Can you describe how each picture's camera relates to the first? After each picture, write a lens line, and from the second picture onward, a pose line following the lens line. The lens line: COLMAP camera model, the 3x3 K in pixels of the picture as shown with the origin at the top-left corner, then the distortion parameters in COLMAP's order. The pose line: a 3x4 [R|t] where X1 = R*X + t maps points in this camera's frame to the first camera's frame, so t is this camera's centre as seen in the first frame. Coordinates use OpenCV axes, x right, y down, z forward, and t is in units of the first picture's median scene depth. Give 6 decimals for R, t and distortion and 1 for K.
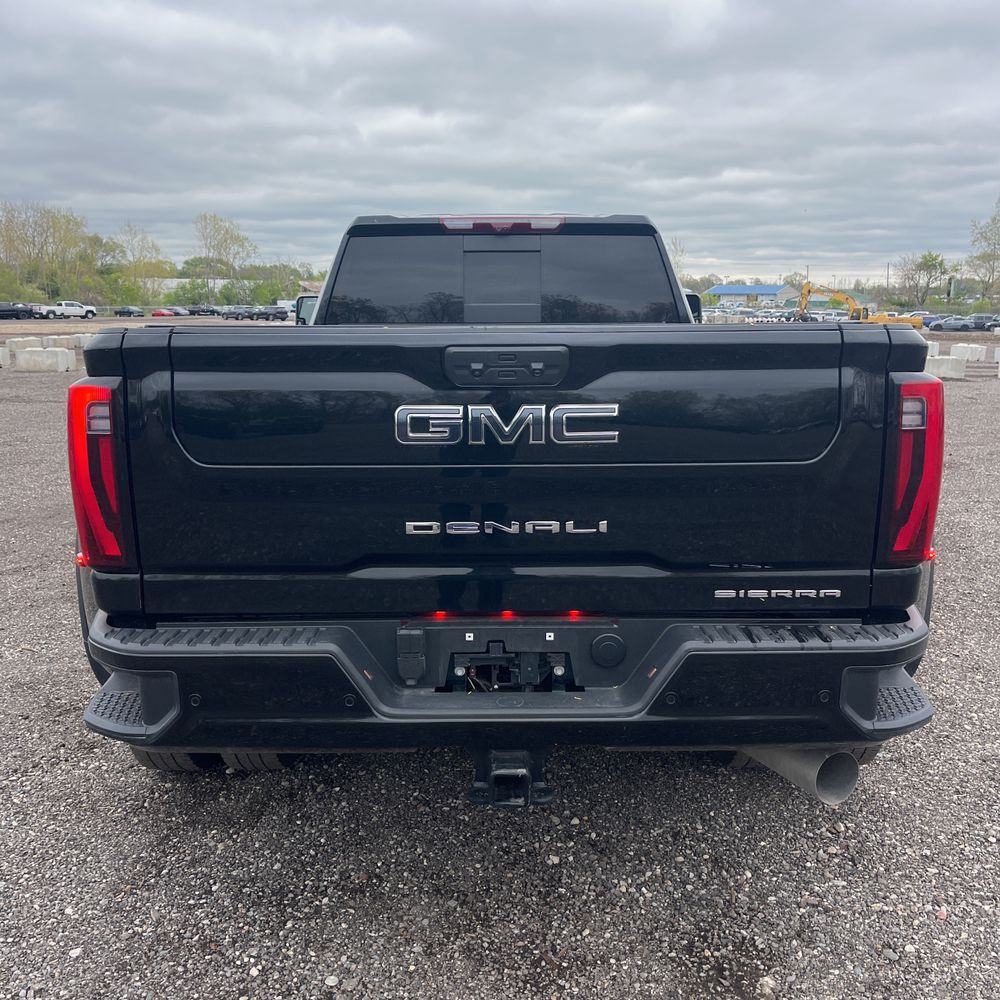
lens RADIAL K [[998.0, 0, 512.5], [0, 998.0, 502.9], [0, 0, 1]] dist [0.052645, -0.049393]
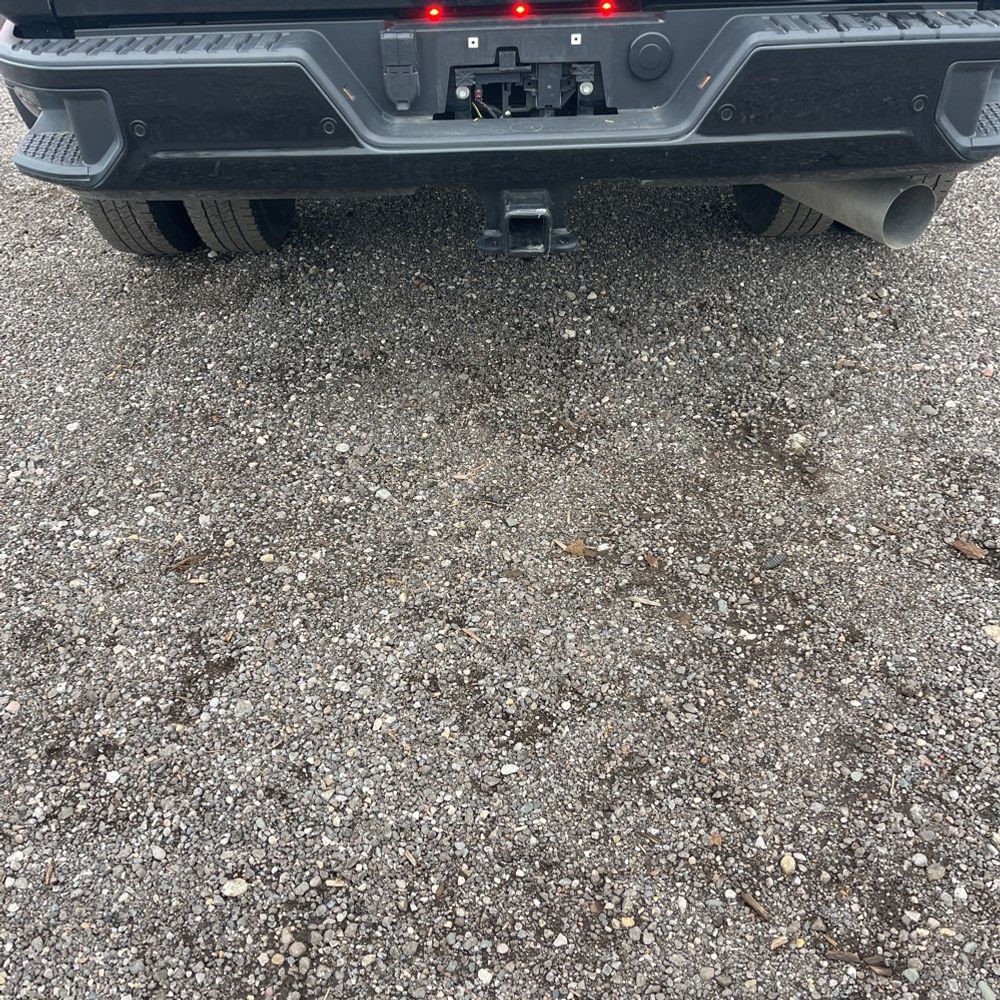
lens RADIAL K [[998.0, 0, 512.5], [0, 998.0, 502.9], [0, 0, 1]] dist [0.052645, -0.049393]
pose [[0.999863, -0.016448, -0.001839, -0.014545], [0.015549, 0.895500, 0.444790, 0.092679], [-0.005669, -0.444757, 0.895633, 0.111421]]
